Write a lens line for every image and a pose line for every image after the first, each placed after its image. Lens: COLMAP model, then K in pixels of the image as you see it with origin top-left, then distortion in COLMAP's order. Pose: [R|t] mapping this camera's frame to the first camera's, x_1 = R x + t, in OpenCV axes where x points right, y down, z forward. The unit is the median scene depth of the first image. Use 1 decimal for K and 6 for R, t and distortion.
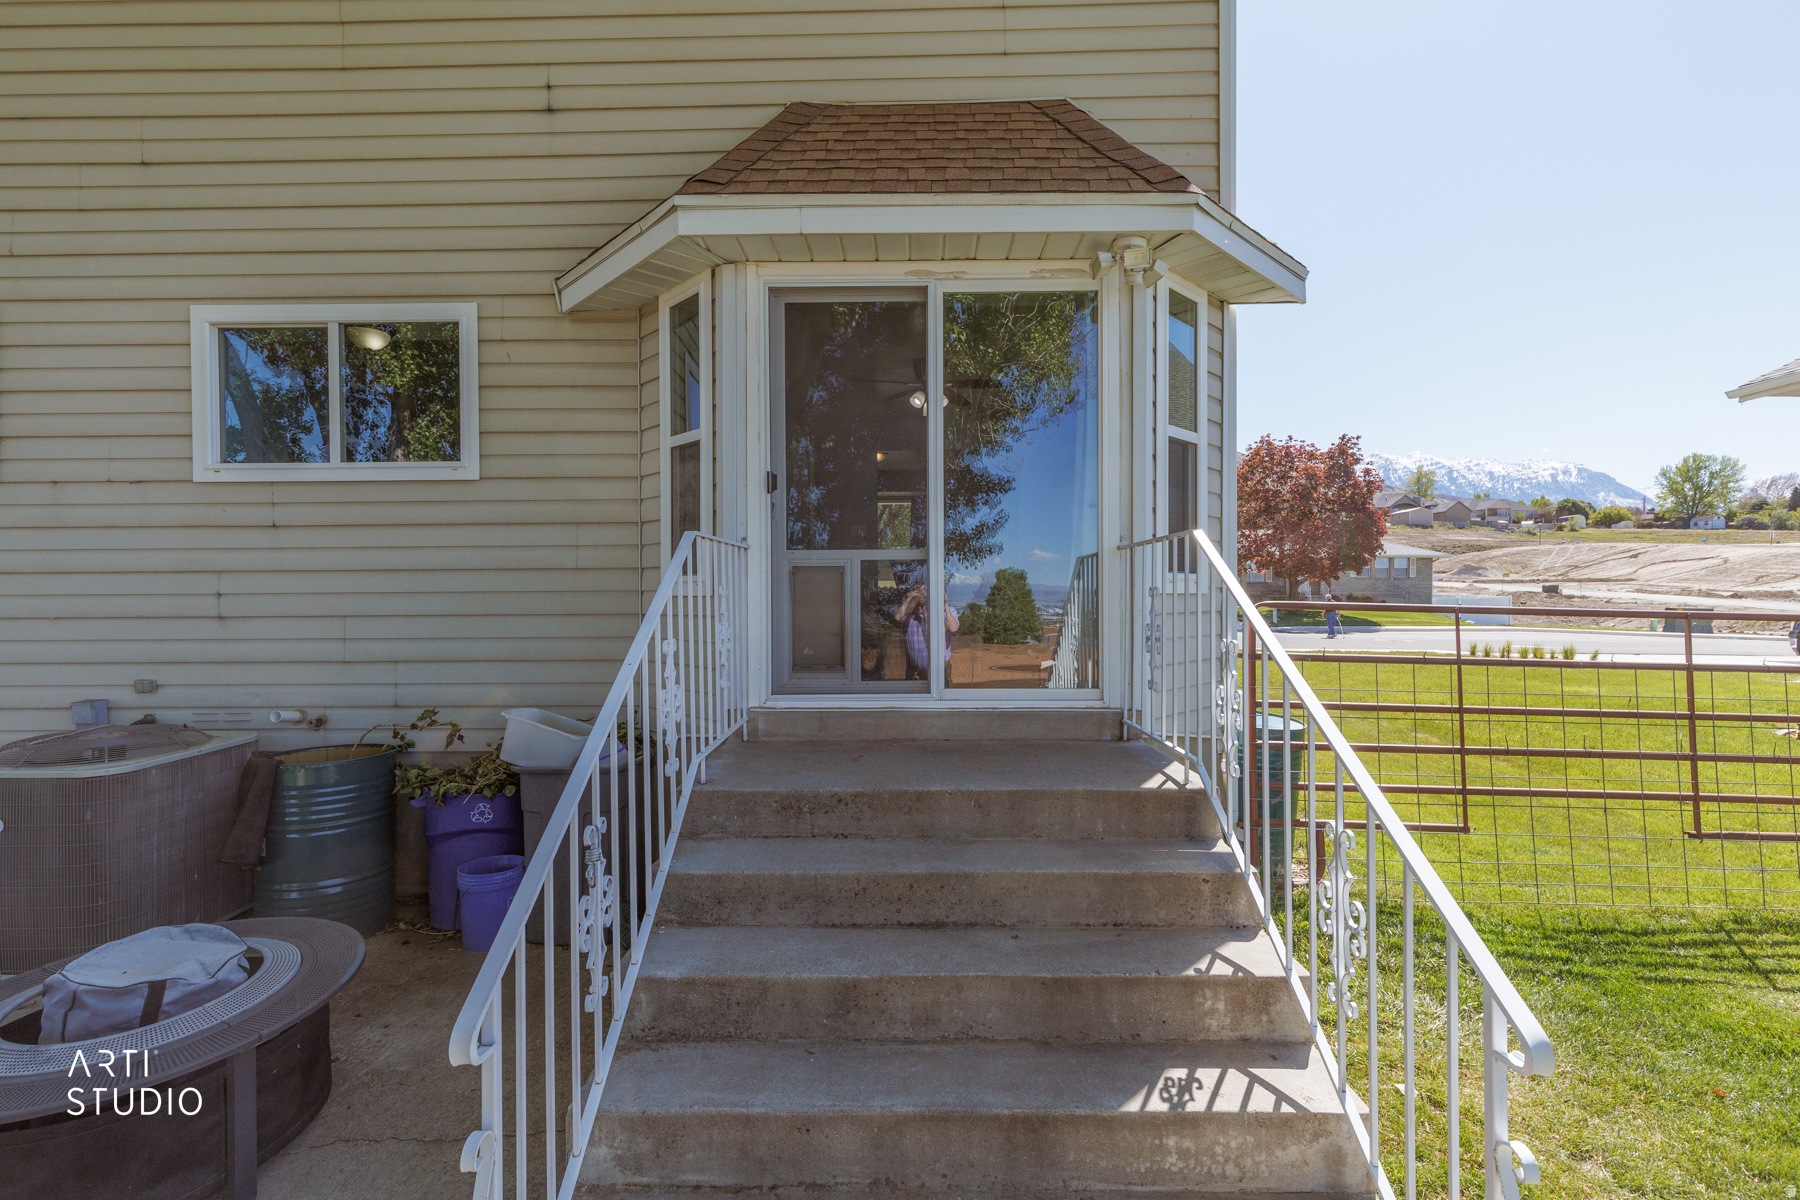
lens RADIAL K [[818.2, 0, 900.0], [0, 818.2, 600.0], [0, 0, 1]] dist [0.012908, 0.000125]
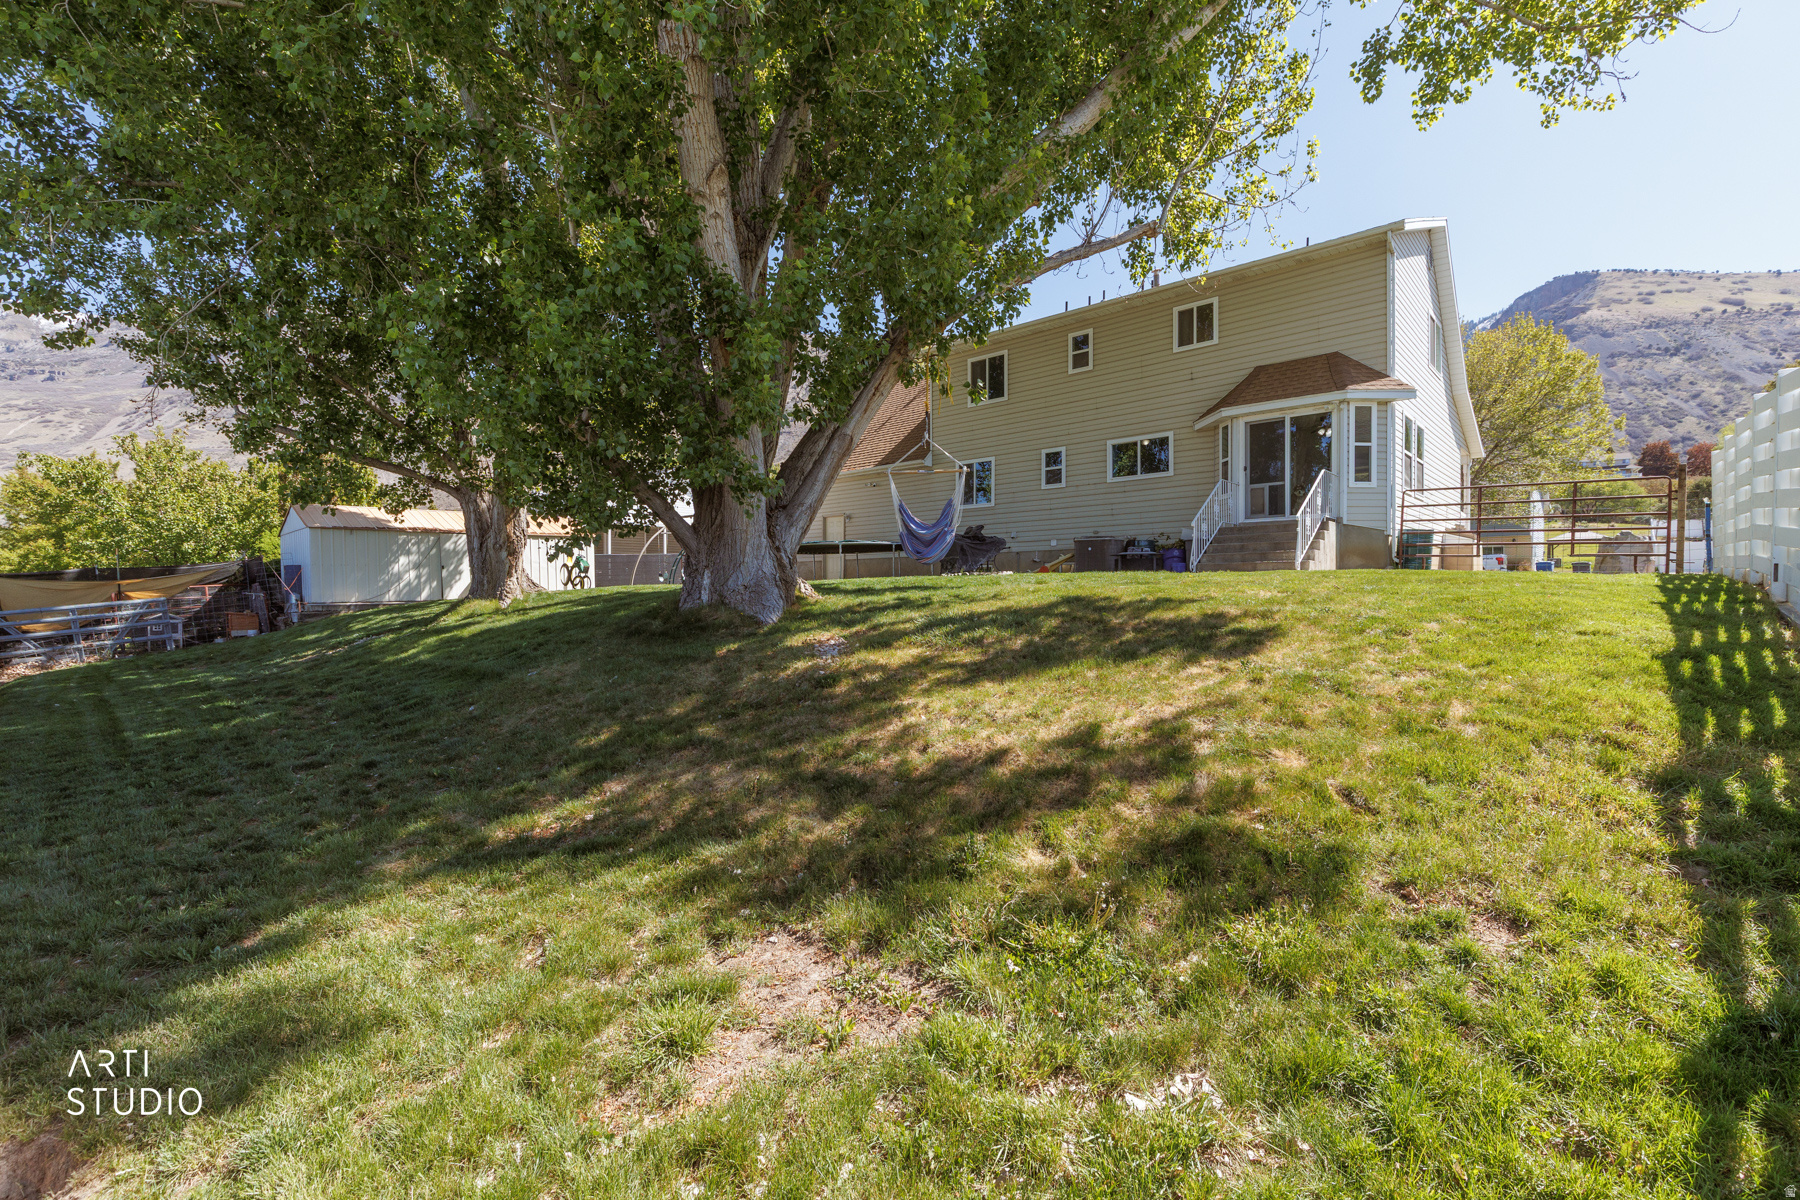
lens RADIAL K [[818.2, 0, 900.0], [0, 818.2, 600.0], [0, 0, 1]] dist [0.012908, 0.000125]
pose [[0.774165, 0.001320, -0.632982, 1.097520], [-0.002795, 0.999995, -0.001332, 0.521494], [0.632977, 0.002801, 0.774165, -3.268534]]
